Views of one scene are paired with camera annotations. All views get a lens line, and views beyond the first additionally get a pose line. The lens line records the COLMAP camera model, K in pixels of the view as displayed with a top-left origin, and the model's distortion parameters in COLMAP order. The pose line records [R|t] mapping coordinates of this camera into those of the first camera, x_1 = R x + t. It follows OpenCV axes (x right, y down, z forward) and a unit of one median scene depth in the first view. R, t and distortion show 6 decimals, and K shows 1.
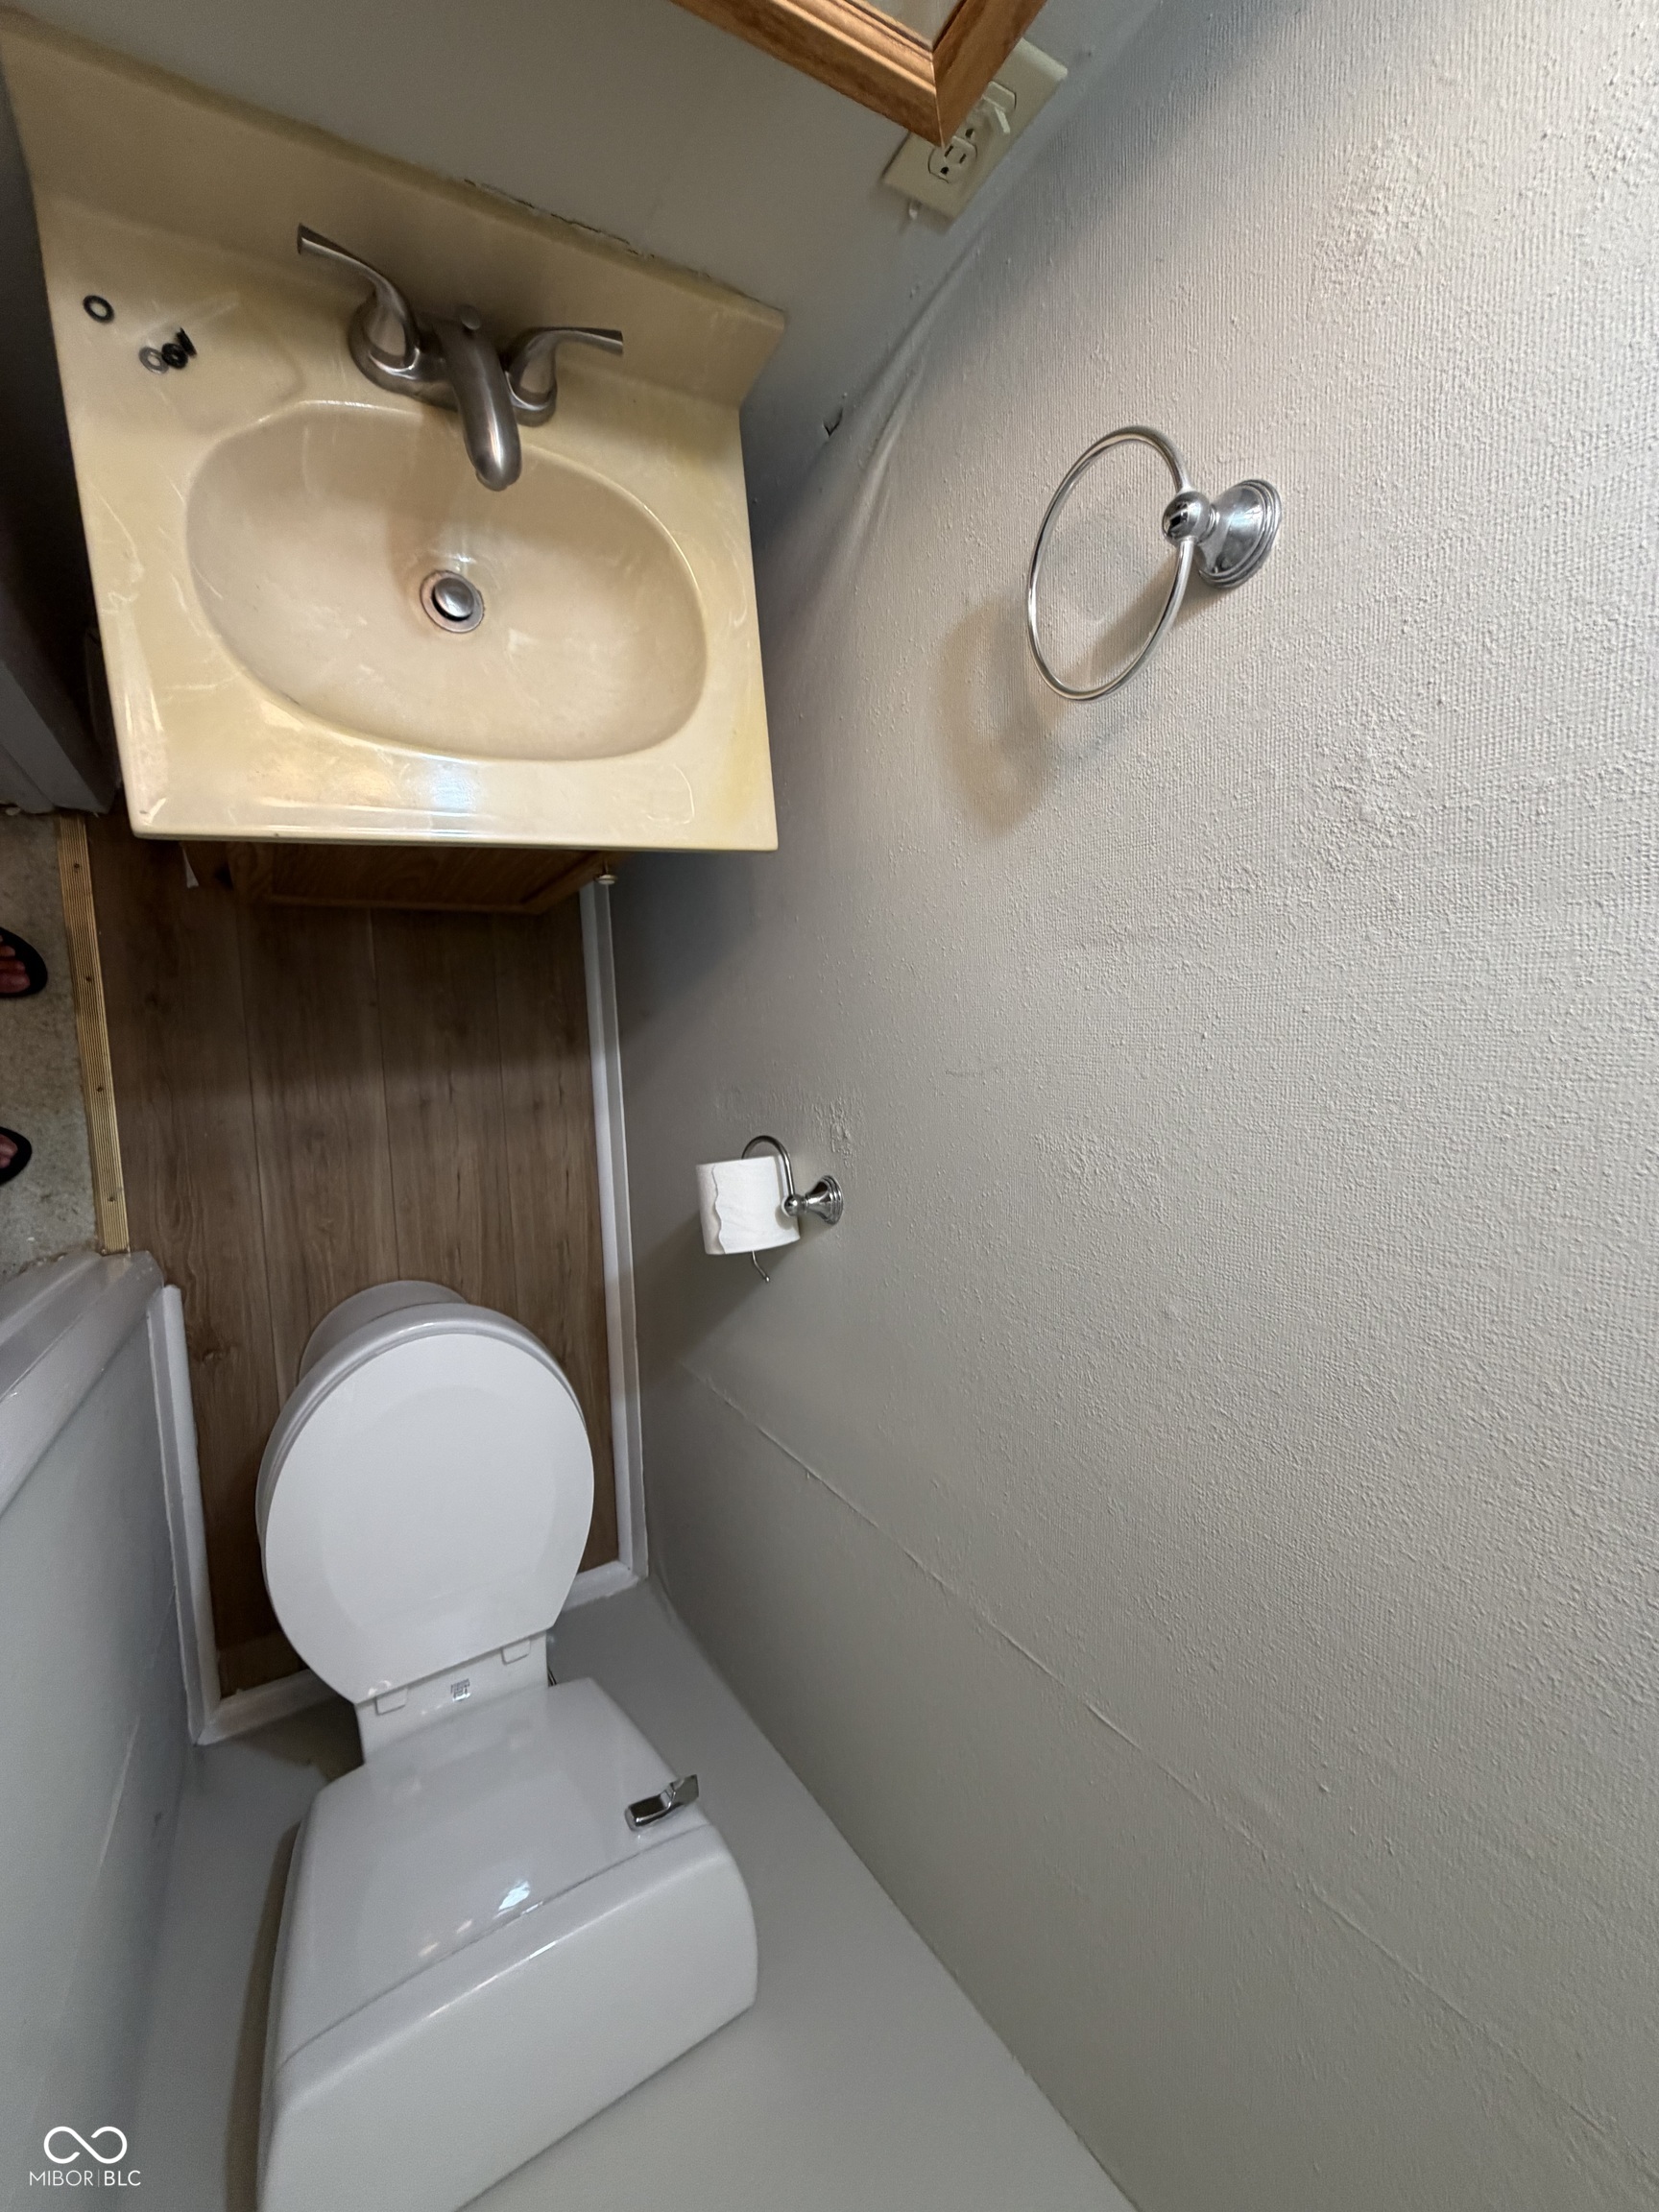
lens RADIAL K [[888.0, 0, 829.5], [0, 888.0, 1106.0], [0, 0, 1]] dist [-0.002976, -0.000469]
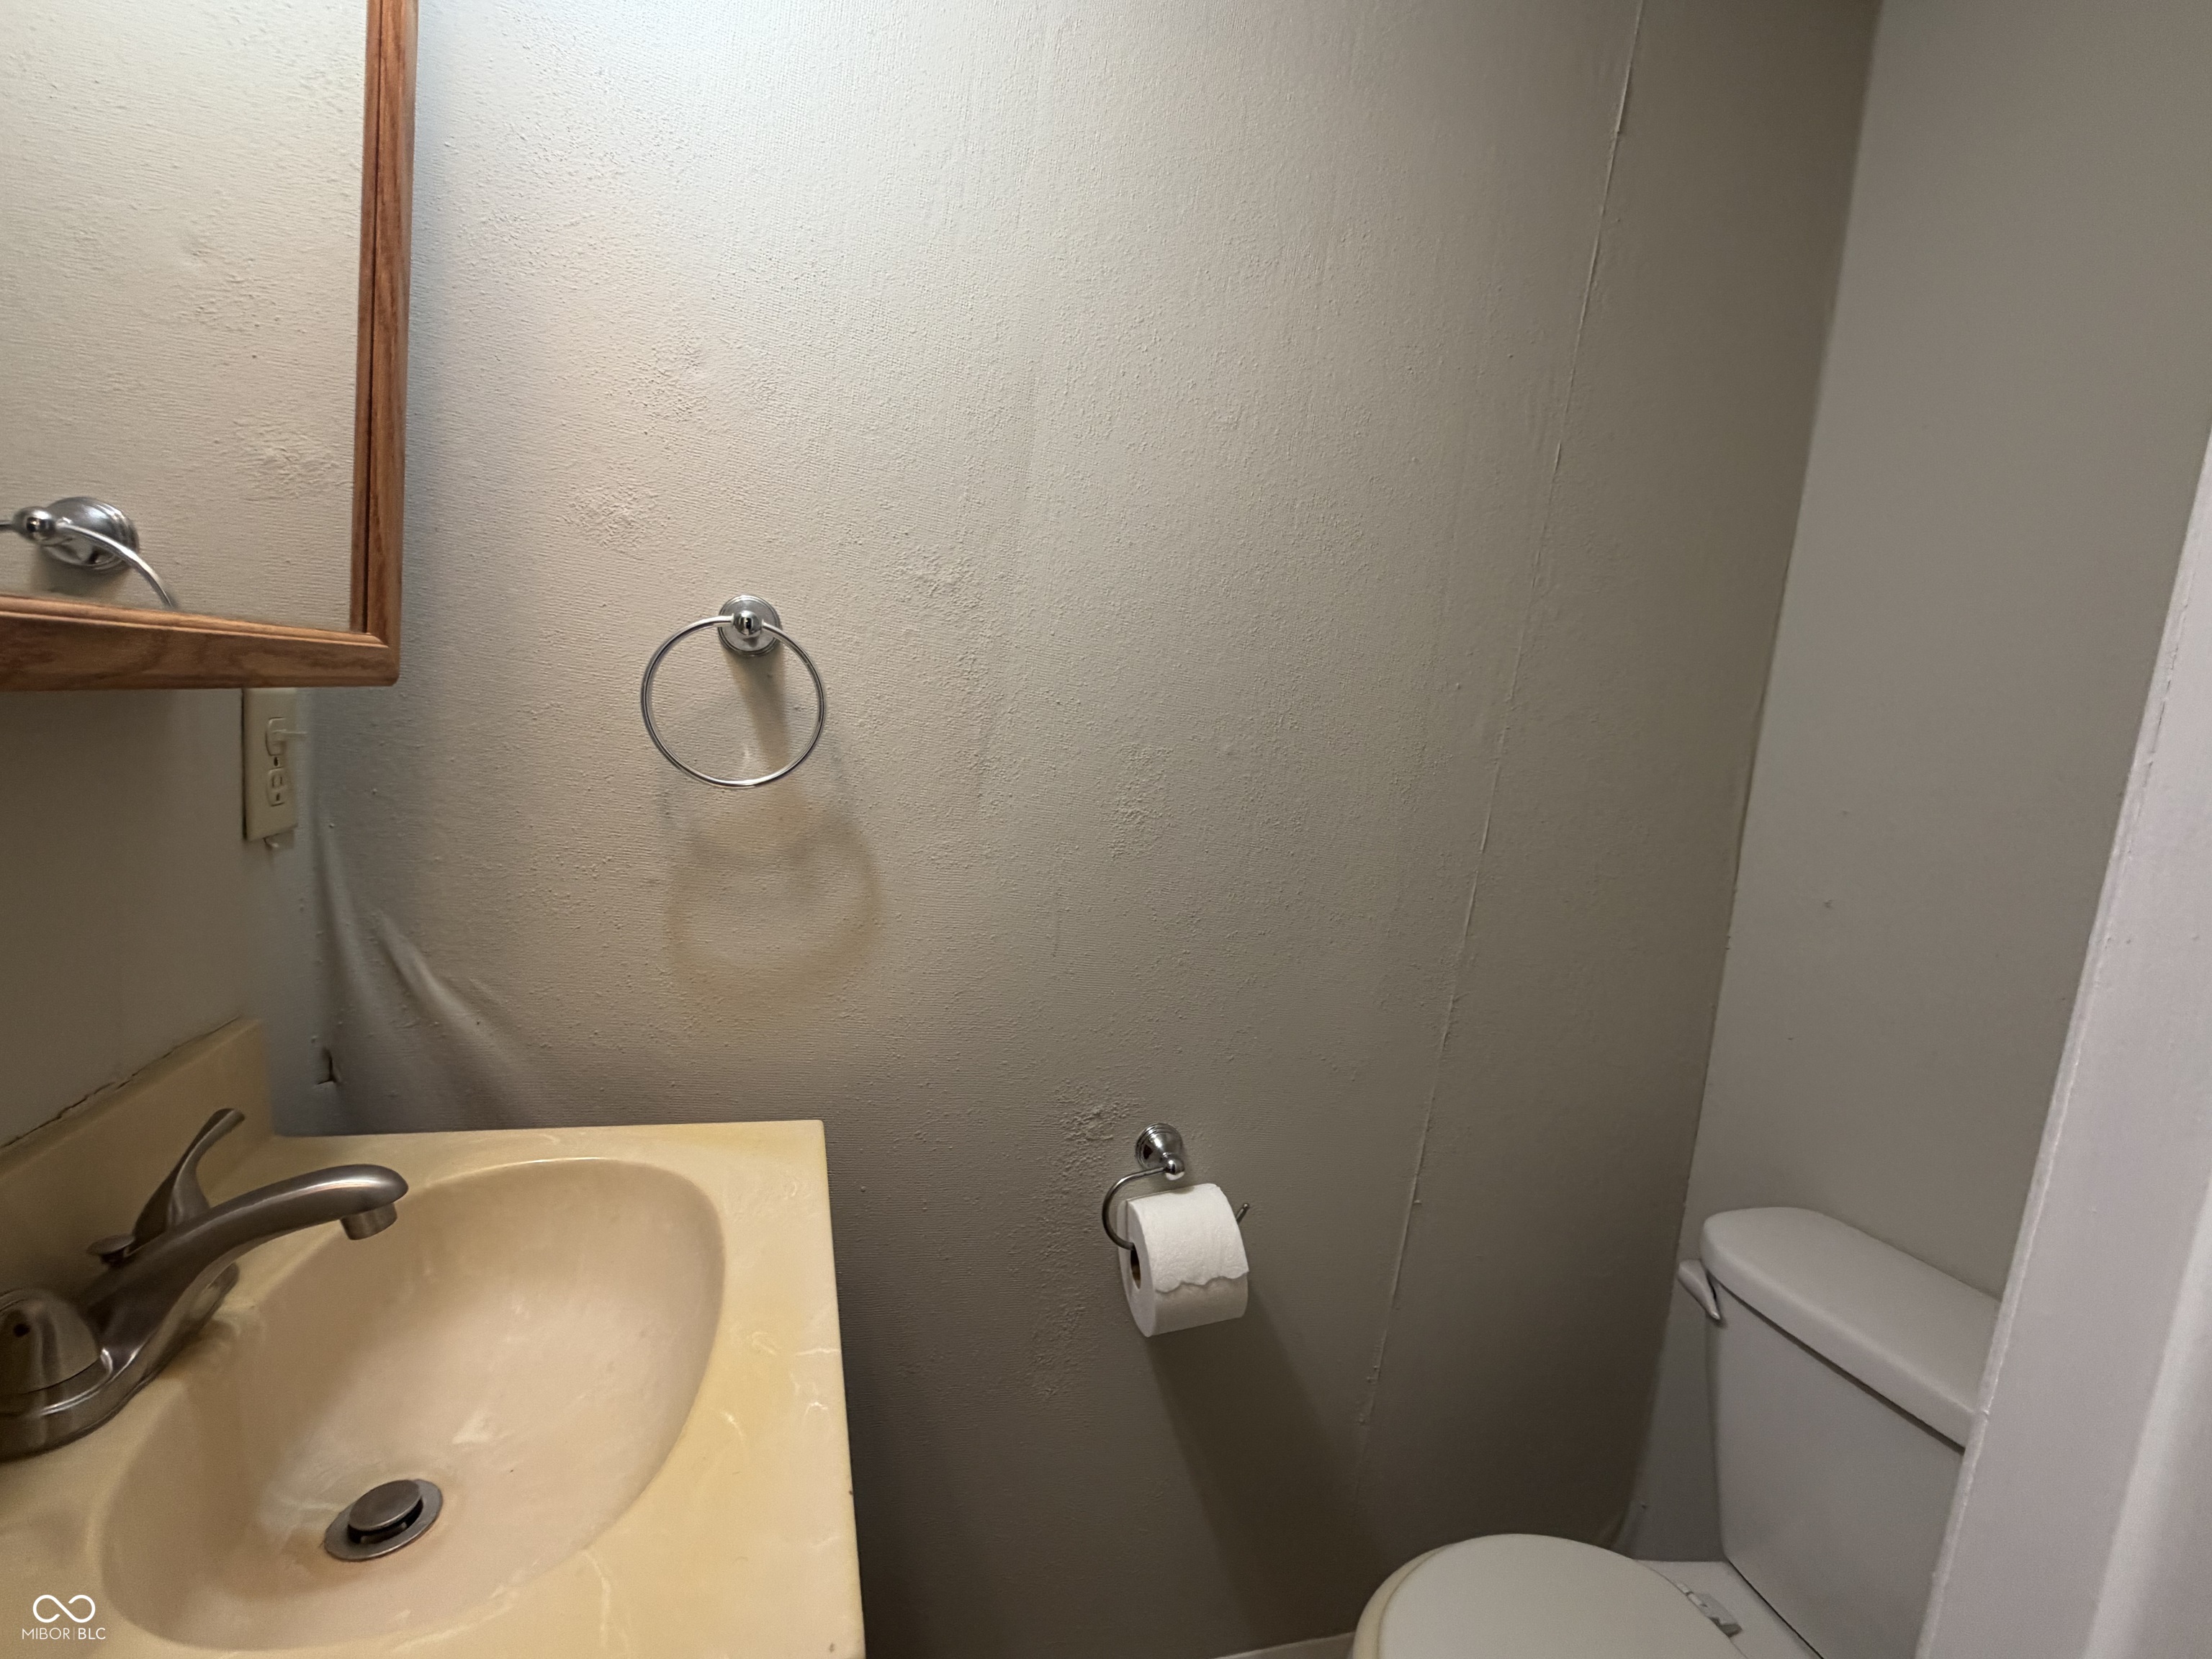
lens RADIAL K [[922.8, 0, 1106.0], [0, 922.8, 829.5], [0, 0, 1]] dist [-0.000164, -0.000058]
pose [[-0.130568, -0.629744, 0.765751, -0.775673], [0.975423, 0.056672, 0.212925, -0.264271], [-0.177485, 0.774733, 0.606867, 0.142190]]
